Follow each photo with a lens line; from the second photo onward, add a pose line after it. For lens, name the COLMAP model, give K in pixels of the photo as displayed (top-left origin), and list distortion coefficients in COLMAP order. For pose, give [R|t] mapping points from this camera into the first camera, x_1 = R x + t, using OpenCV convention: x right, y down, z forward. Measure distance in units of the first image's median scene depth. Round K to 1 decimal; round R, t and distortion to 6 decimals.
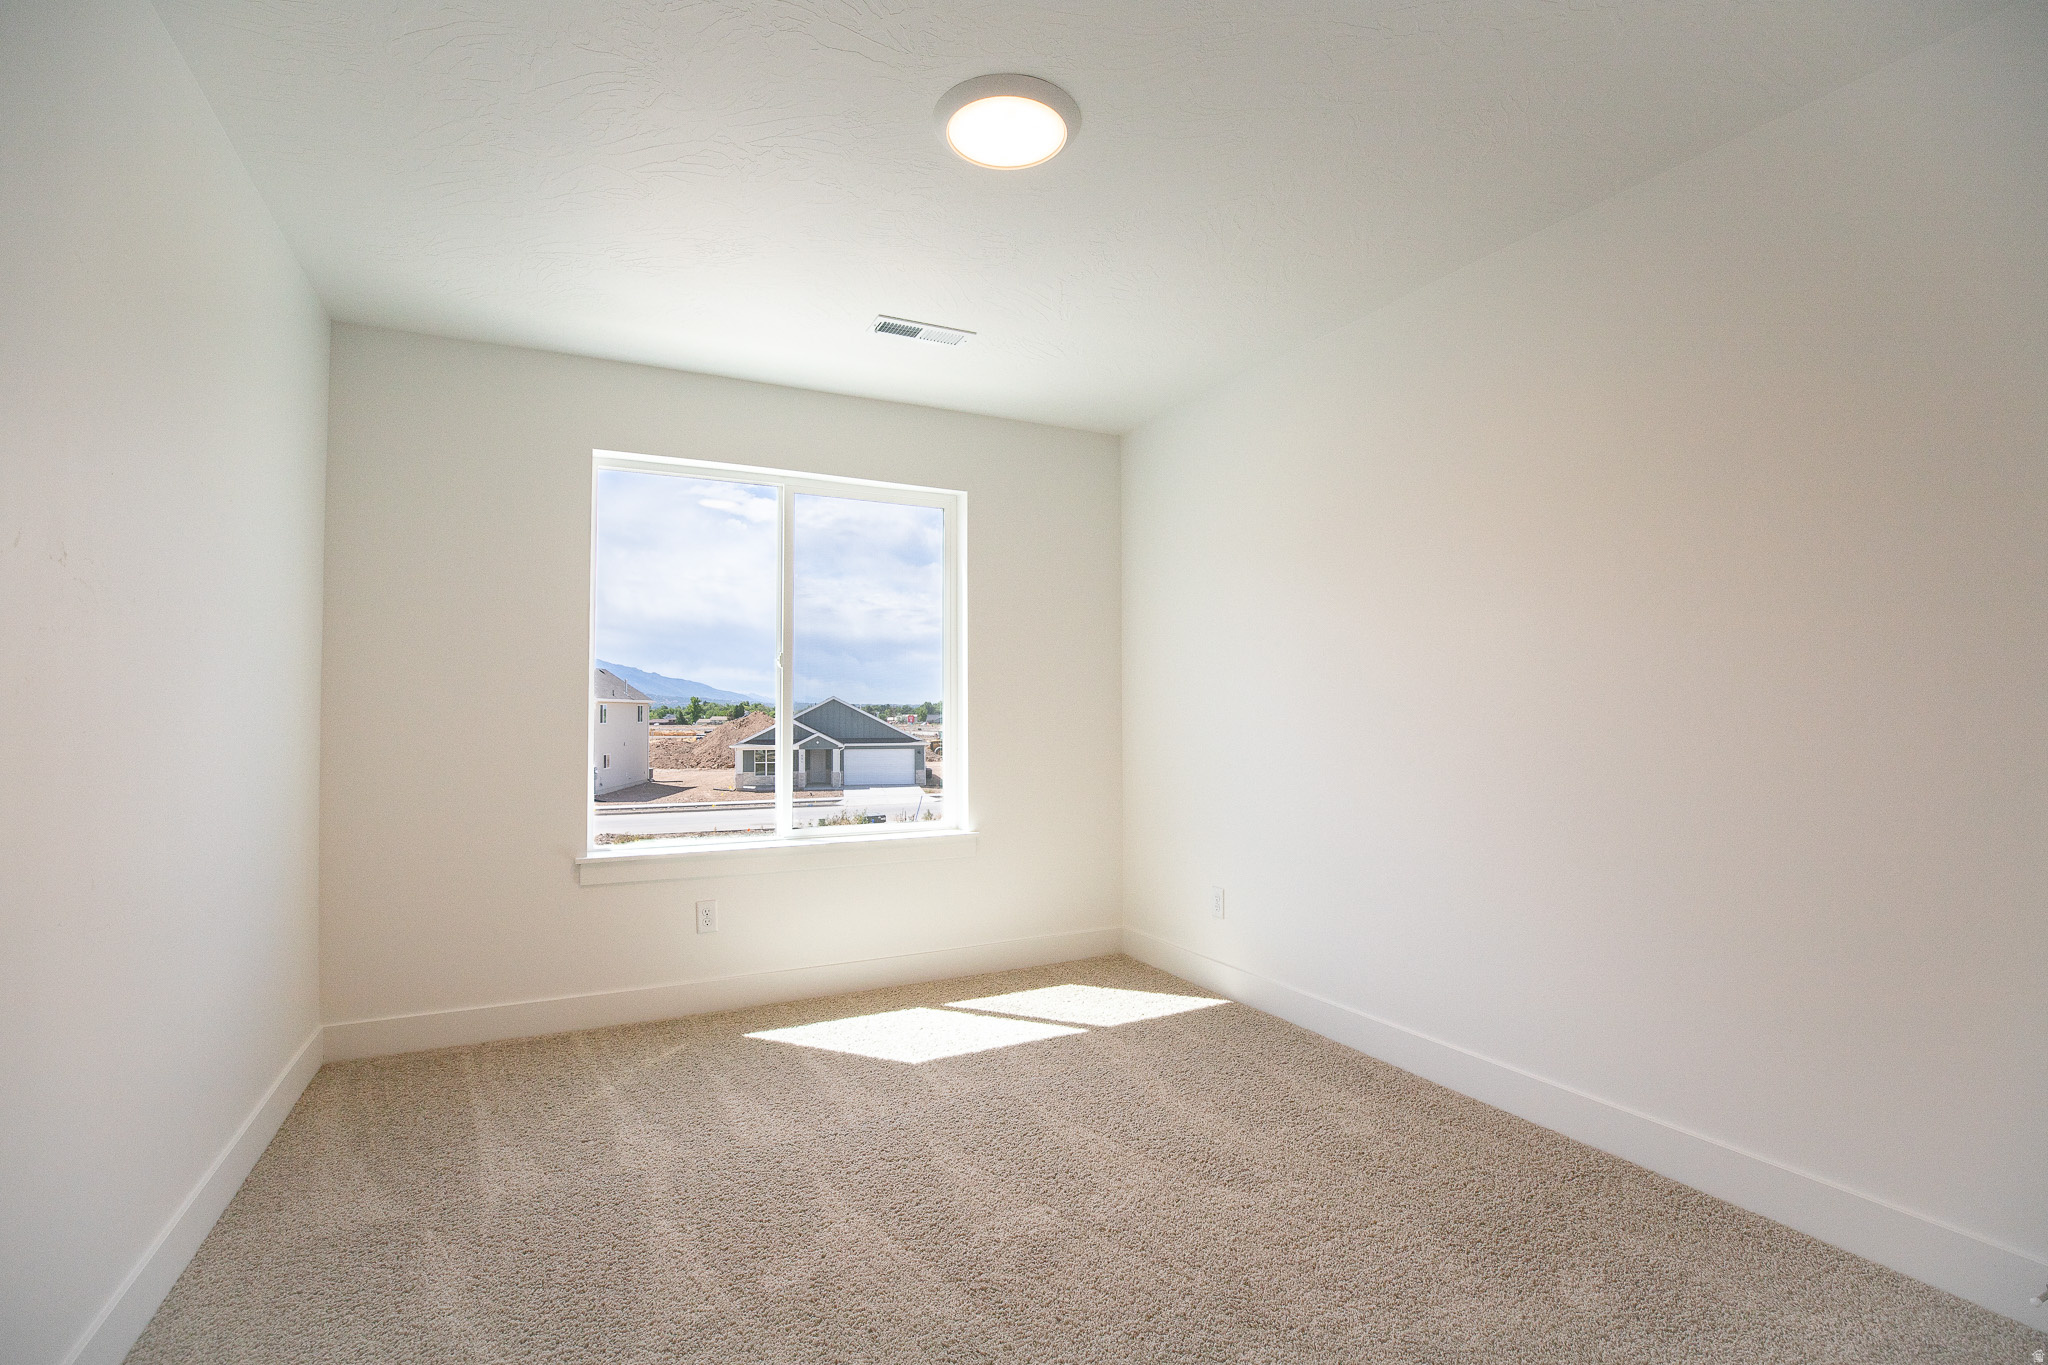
lens RADIAL K [[936.0, 0, 1023.9], [0, 936.0, 688.9], [0, 0, 1]] dist [-0.035569, 0.010351]
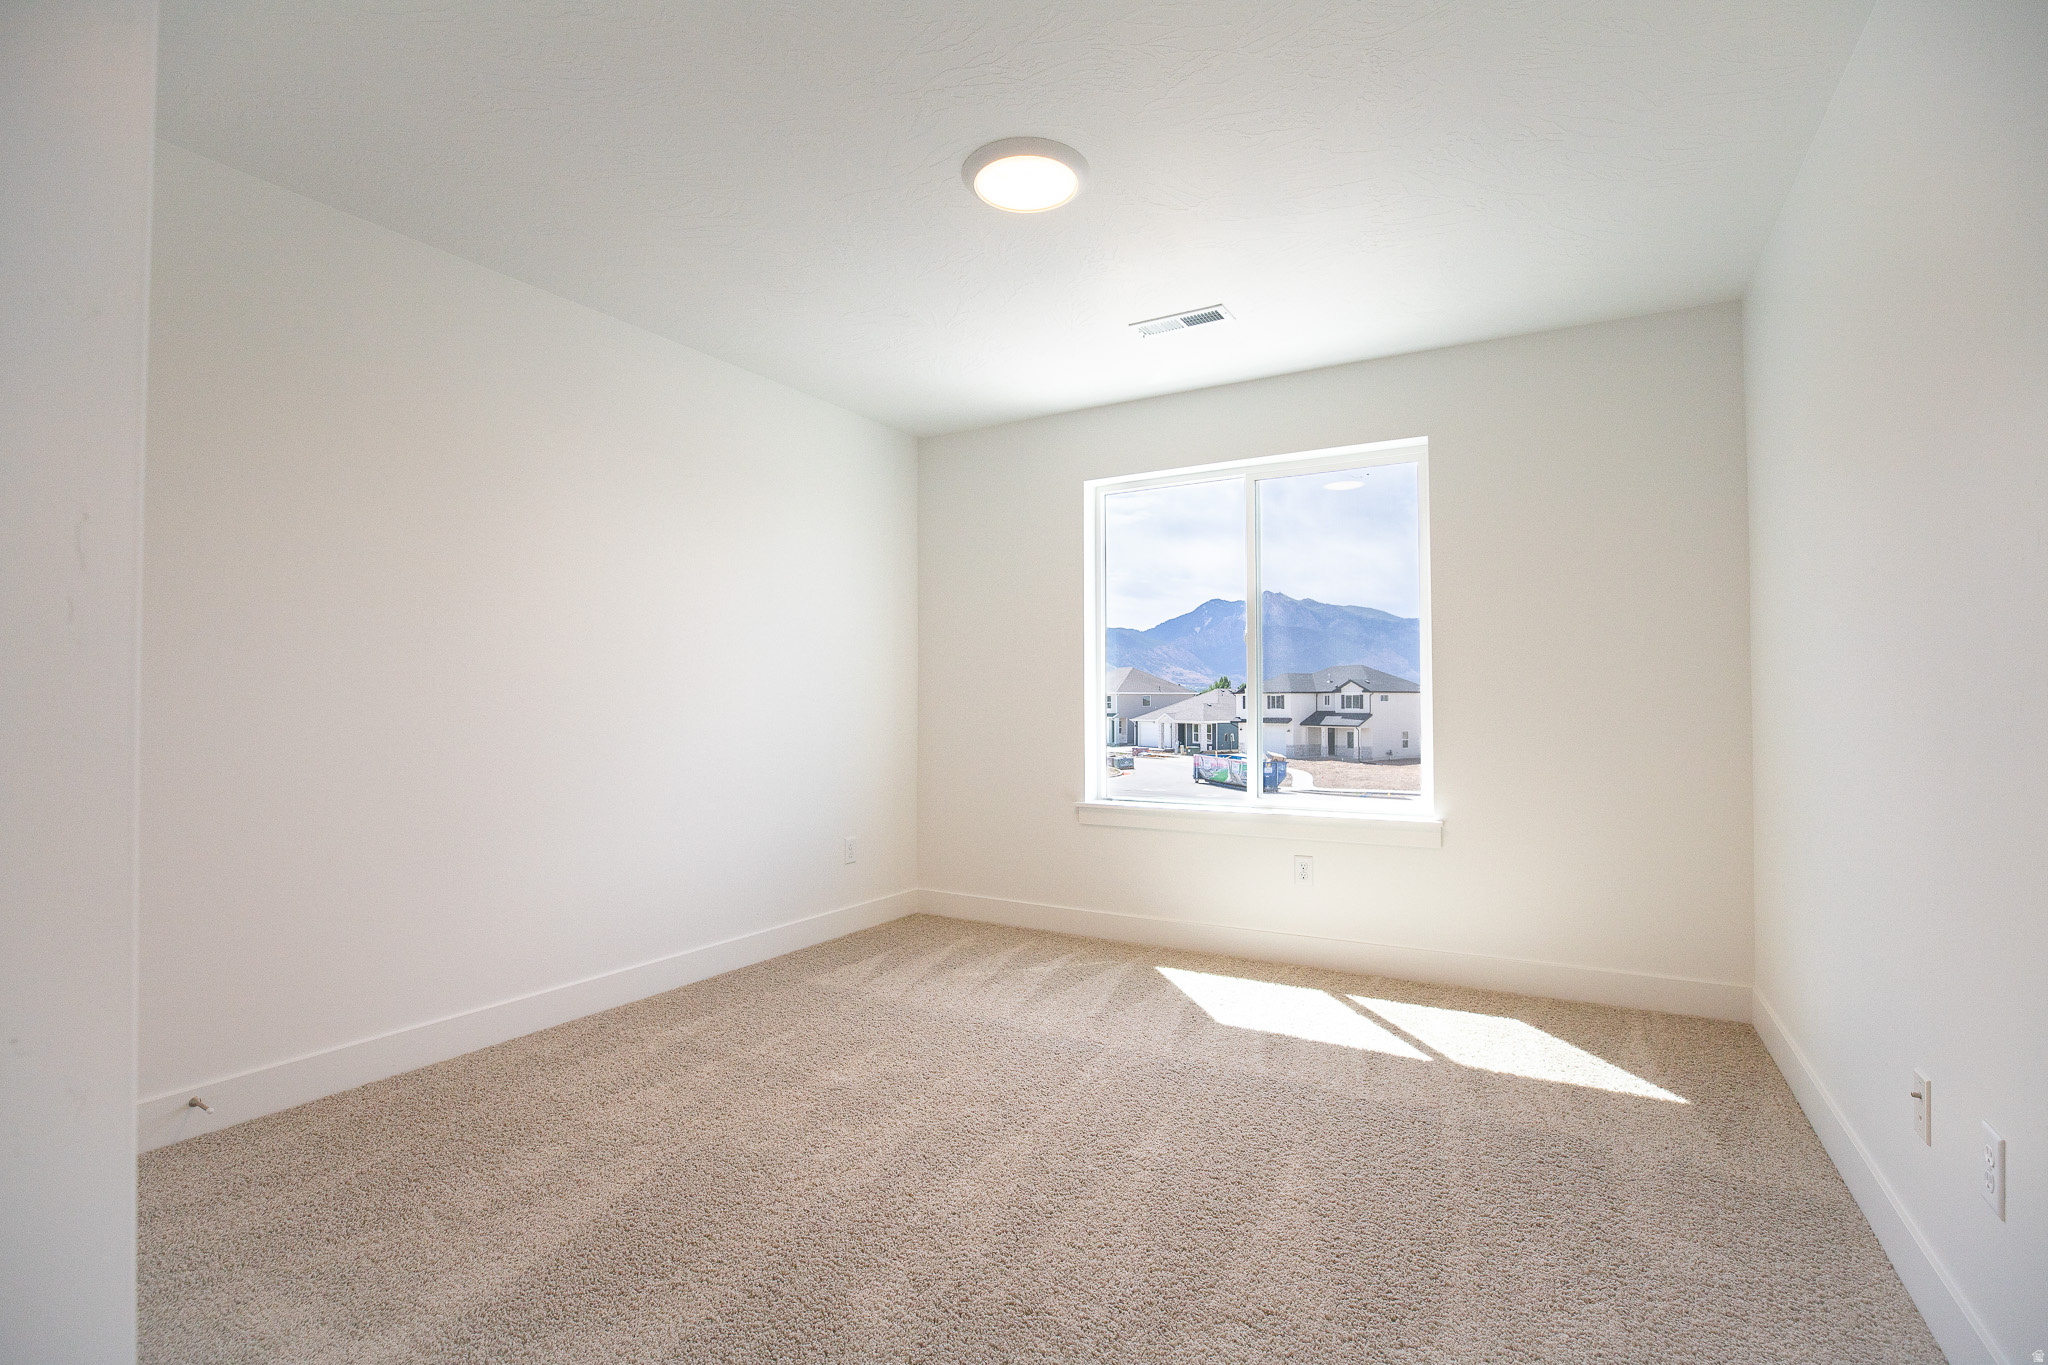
lens RADIAL K [[936.0, 0, 1023.9], [0, 936.0, 688.9], [0, 0, 1]] dist [-0.035569, 0.010351]
pose [[0.550658, -0.000927, -0.834730, 0.560535], [0.035223, 0.999134, 0.022126, -0.006316], [0.833987, -0.041586, 0.550214, 0.230432]]
